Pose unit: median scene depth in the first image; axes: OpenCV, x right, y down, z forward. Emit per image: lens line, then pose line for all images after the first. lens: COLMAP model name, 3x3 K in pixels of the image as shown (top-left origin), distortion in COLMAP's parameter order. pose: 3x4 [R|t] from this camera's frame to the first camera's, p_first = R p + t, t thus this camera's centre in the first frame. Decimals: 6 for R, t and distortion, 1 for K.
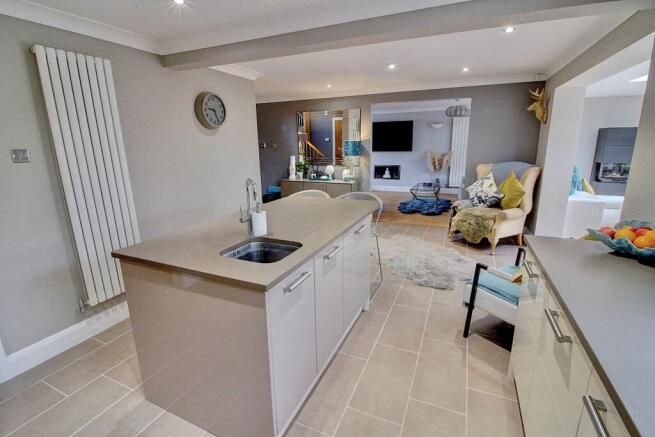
lens RADIAL K [[304.9, 0, 324.5], [0, 304.9, 215.5], [0, 0, 1]] dist [-0.003049, -0.005528]
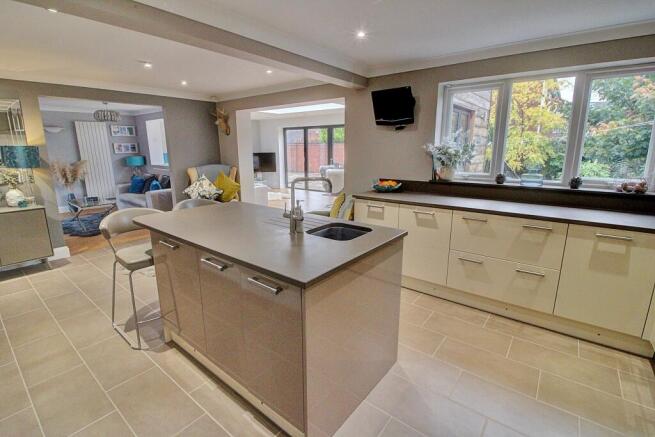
lens RADIAL K [[304.9, 0, 326.5], [0, 304.9, 217.6], [0, 0, 1]] dist [-0.003049, -0.005528]
pose [[0.234542, -0.205487, 0.950140, -0.270193], [0.226598, 0.962035, 0.152123, -0.028391], [-0.945327, 0.179621, 0.272200, 0.141185]]
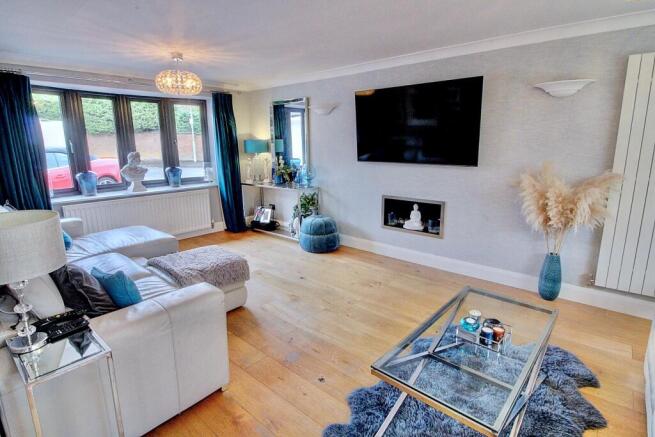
lens RADIAL K [[342.0, 0, 326.4], [0, 342.0, 216.1], [0, 0, 1]] dist [-0.005675, -0.006633]
pose [[0.953152, 0.080265, -0.291647, 0.251085], [-0.084166, 0.996451, -0.000830, -0.145305], [0.290545, 0.025338, 0.956526, 0.604491]]
